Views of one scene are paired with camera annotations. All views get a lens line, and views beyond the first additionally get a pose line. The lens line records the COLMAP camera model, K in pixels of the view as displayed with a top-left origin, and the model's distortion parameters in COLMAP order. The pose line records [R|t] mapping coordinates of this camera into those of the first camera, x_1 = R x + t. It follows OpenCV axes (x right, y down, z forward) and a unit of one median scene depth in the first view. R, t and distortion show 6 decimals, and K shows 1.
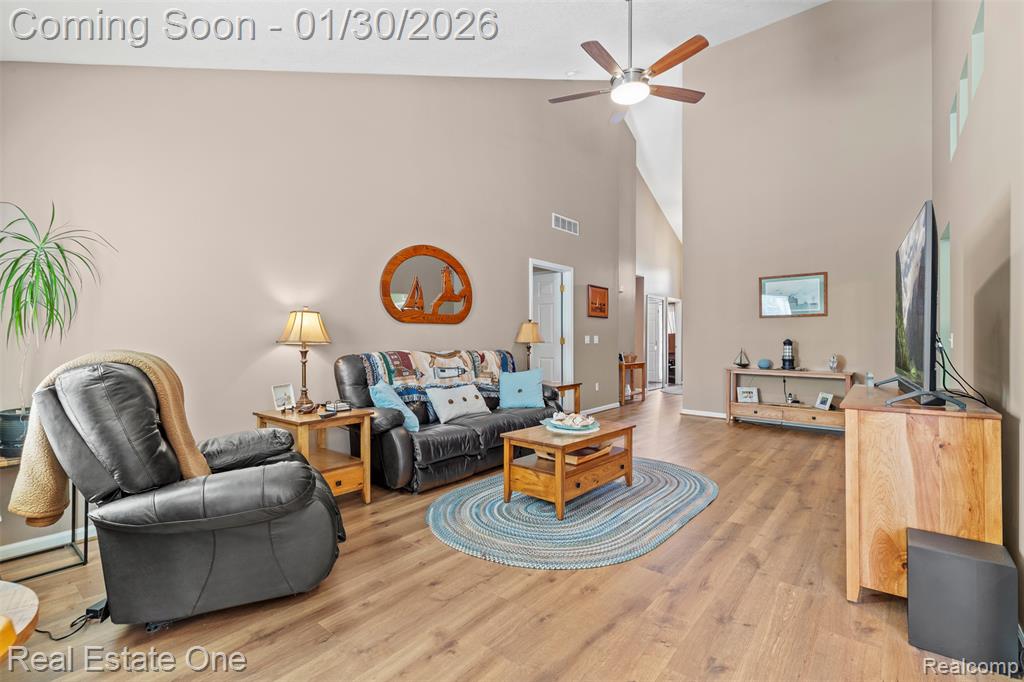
lens RADIAL K [[463.6, 0, 517.6], [0, 463.6, 334.7], [0, 0, 1]] dist [0.005534, -0.000202]
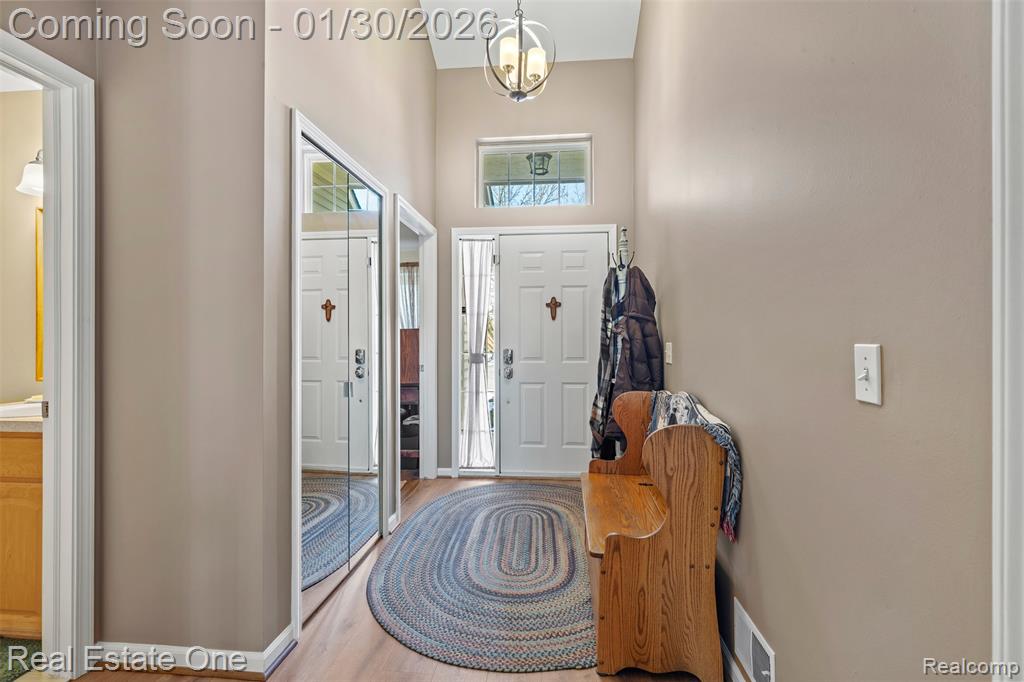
lens RADIAL K [[463.6, 0, 513.5], [0, 463.6, 338.8], [0, 0, 1]] dist [0.005534, -0.000202]
pose [[0.847138, -0.005193, 0.531347, 0.215750], [0.000018, 0.999953, 0.009744, 0.002439], [-0.531372, -0.008245, 0.847098, 0.670442]]
